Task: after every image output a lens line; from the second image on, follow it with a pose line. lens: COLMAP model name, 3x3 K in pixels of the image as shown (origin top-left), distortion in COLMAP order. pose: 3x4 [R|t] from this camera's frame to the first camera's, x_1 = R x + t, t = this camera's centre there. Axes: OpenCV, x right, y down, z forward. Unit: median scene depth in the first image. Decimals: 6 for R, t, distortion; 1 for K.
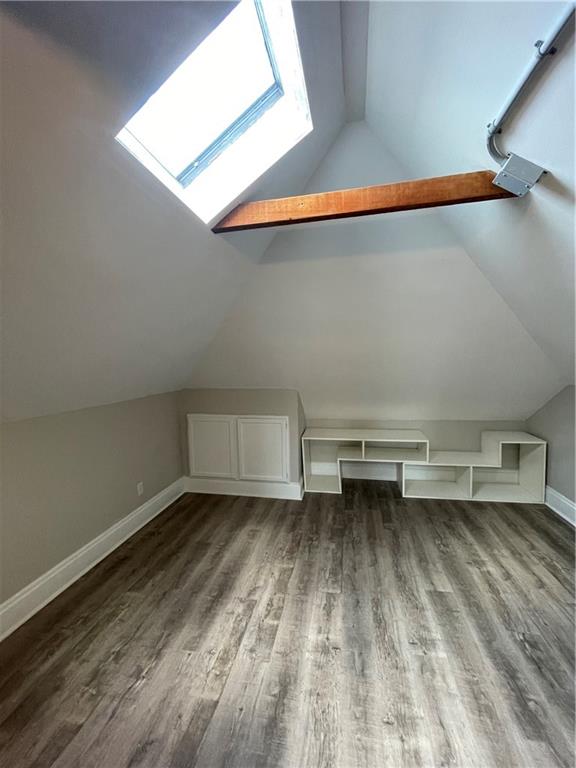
lens RADIAL K [[310.8, 0, 284.1], [0, 310.8, 384.4], [0, 0, 1]] dist [-0.001604, -0.000125]
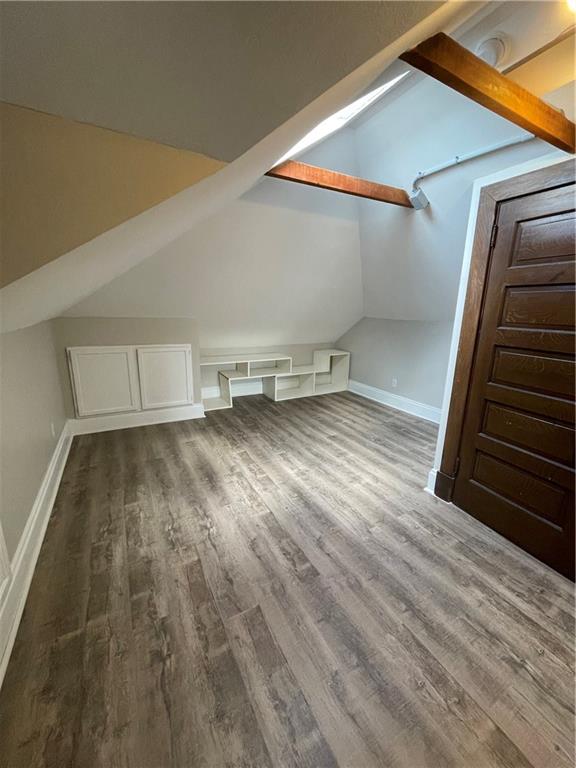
lens RADIAL K [[310.8, 0, 288.0], [0, 310.8, 383.7], [0, 0, 1]] dist [-0.001604, -0.000125]
pose [[0.764556, -0.114946, 0.634226, -0.613555], [0.008186, 0.985622, 0.168765, 0.083662], [-0.644506, -0.123838, 0.754504, -0.075487]]
